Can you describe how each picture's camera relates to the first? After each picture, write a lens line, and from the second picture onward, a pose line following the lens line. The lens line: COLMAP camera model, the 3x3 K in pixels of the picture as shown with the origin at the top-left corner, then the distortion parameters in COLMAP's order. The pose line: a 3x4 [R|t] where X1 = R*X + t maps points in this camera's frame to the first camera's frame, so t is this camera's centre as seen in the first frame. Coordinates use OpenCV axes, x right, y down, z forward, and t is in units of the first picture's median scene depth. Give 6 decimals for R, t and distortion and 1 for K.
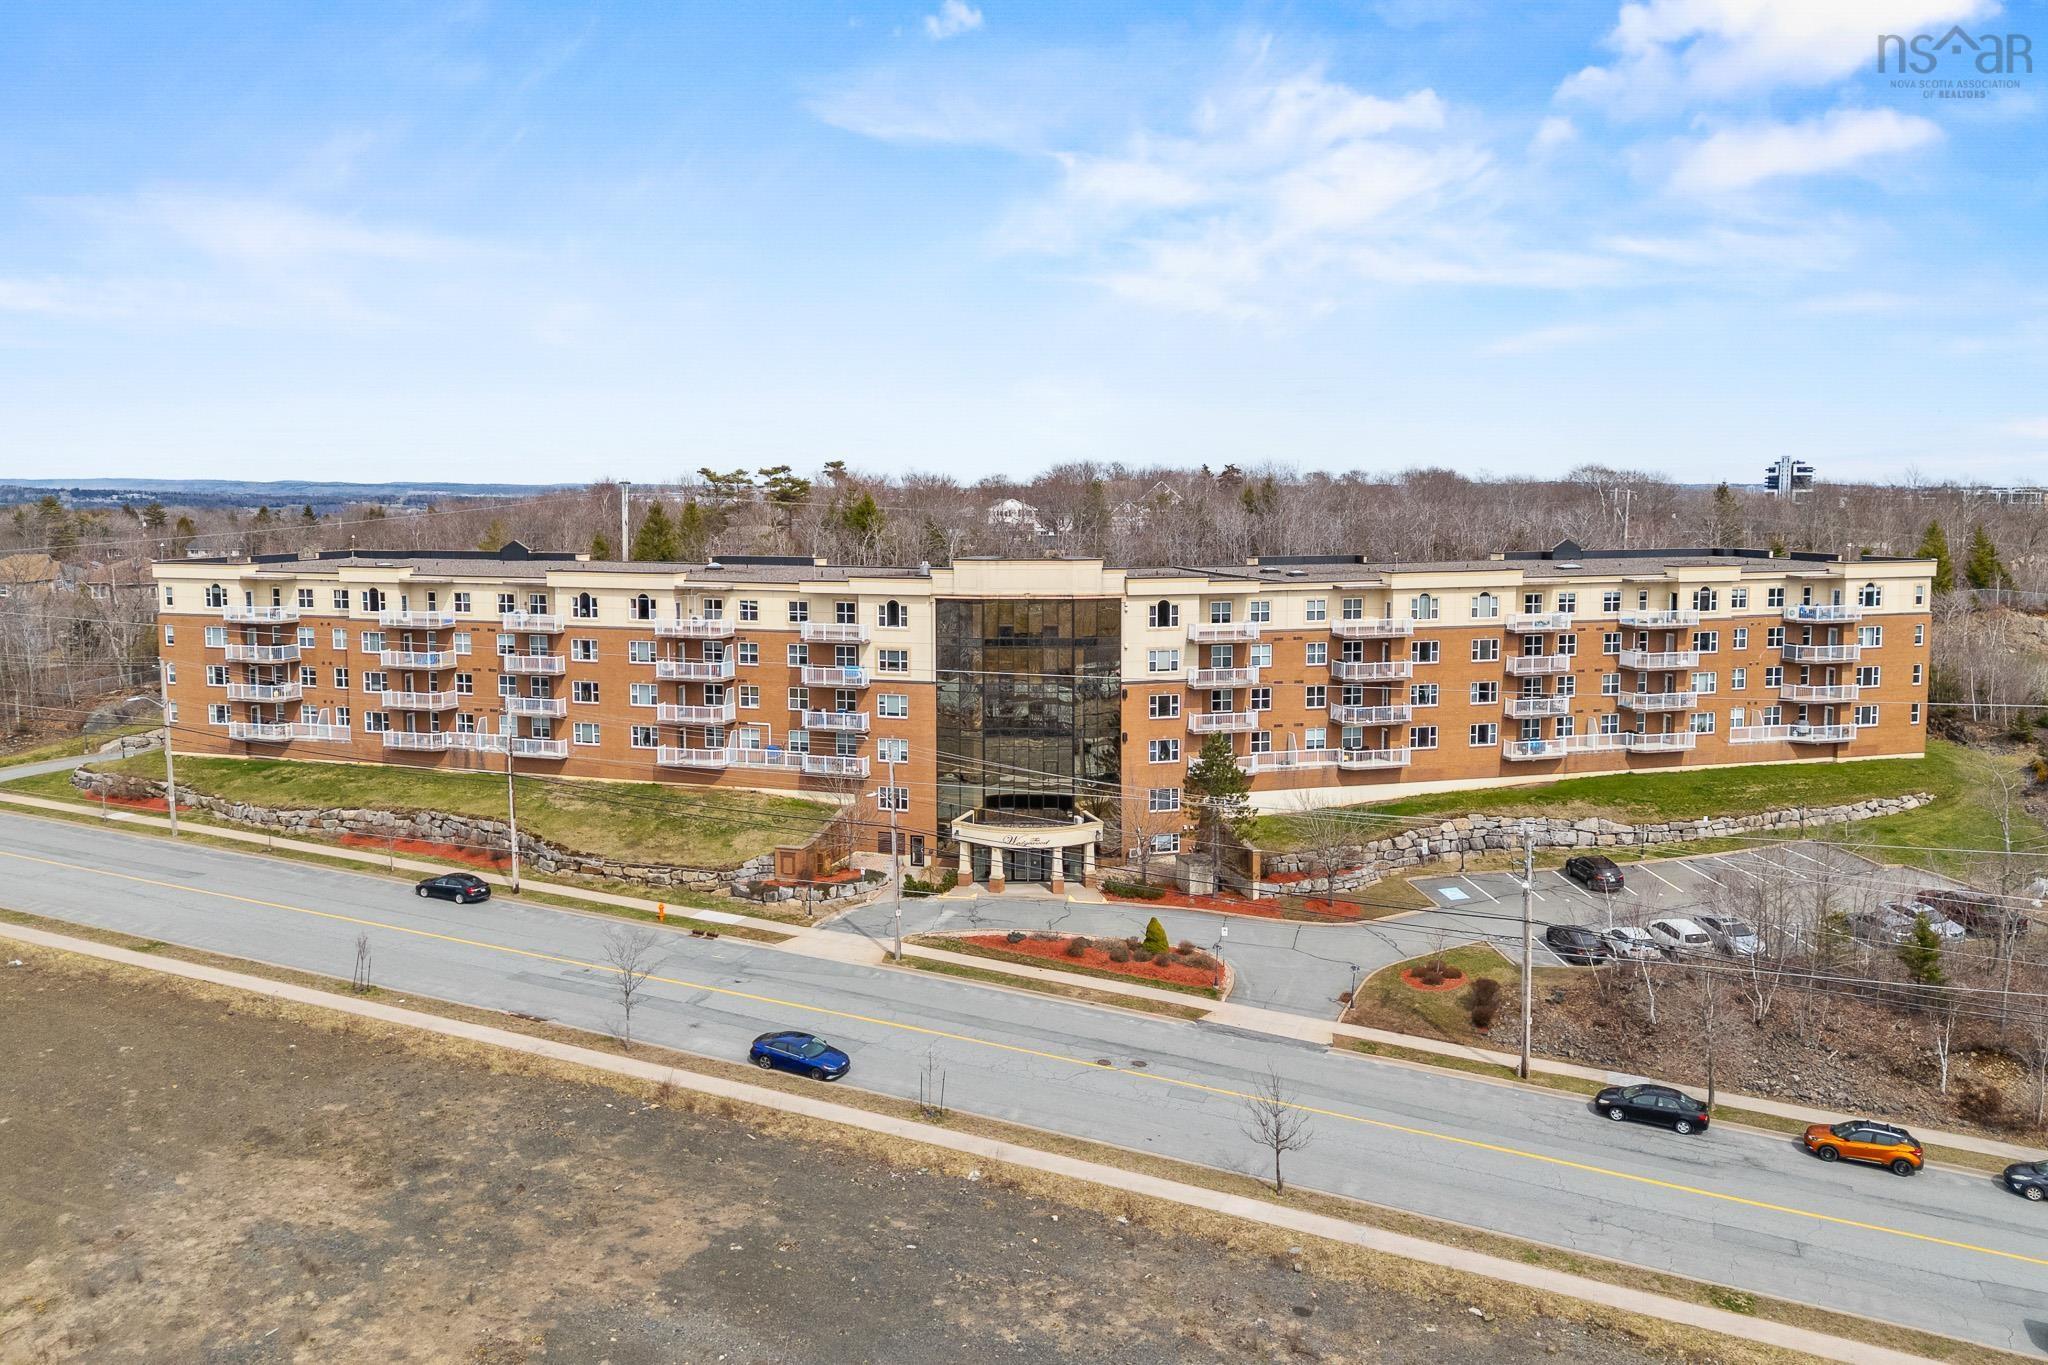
lens RADIAL K [[1504.6, 0, 1037.4], [0, 1504.6, 634.8], [0, 0, 1]] dist [0.088804, -0.094101]
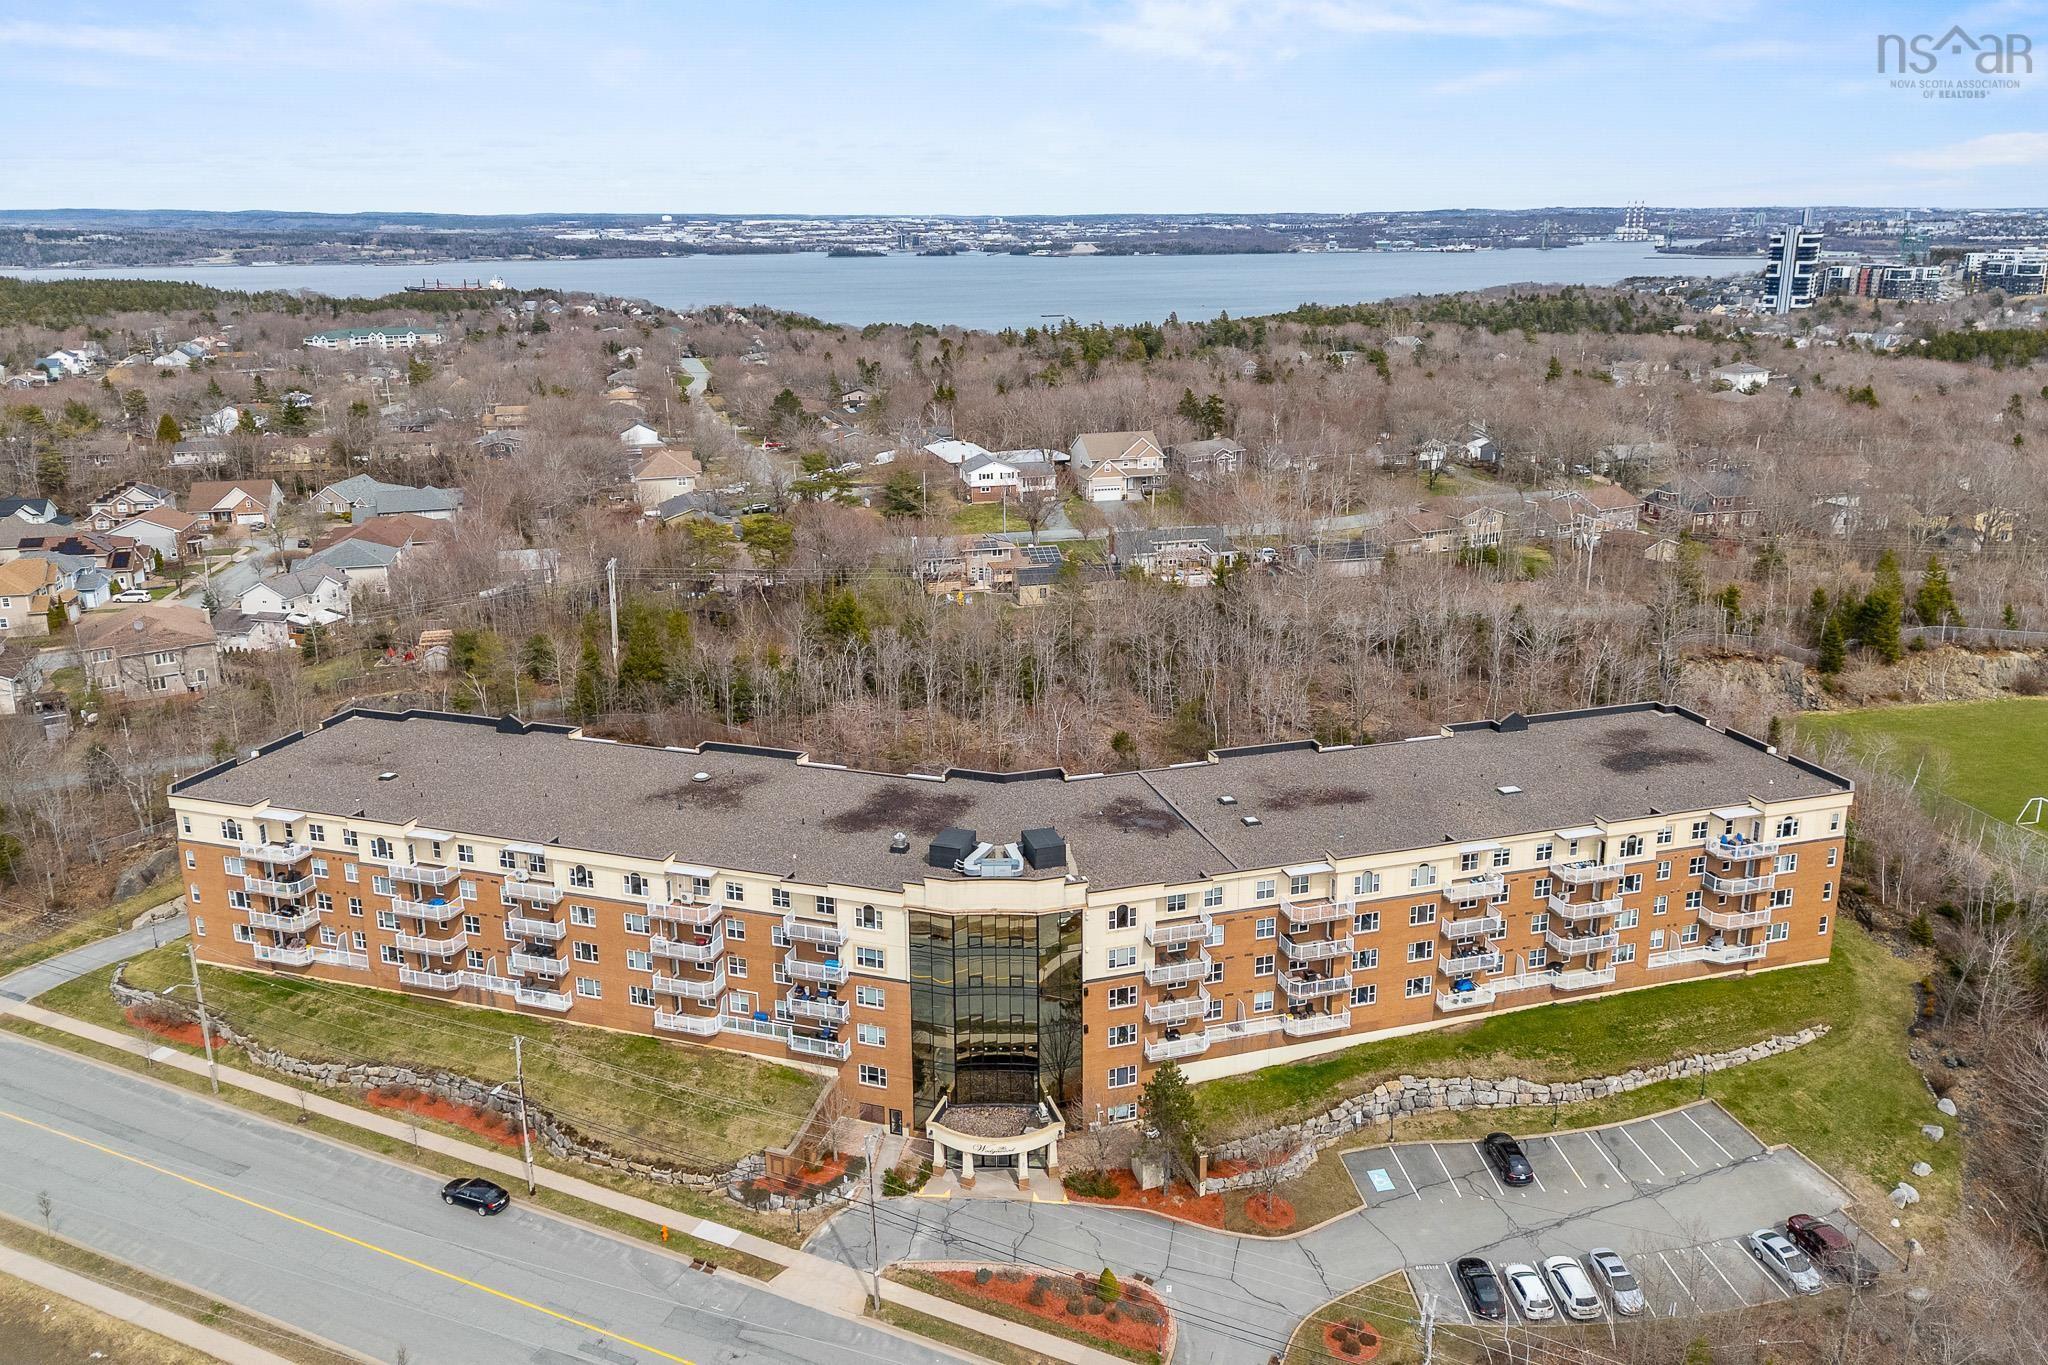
lens RADIAL K [[1491.7, 0, 1037.2], [0, 1491.7, 628.7], [0, 0, 1]] dist [0.073296, -0.056593]
pose [[0.999977, -0.005402, 0.004119, 0.019235], [0.004638, 0.985943, 0.167016, -0.375532], [-0.004963, -0.166993, 0.985946, -0.015117]]
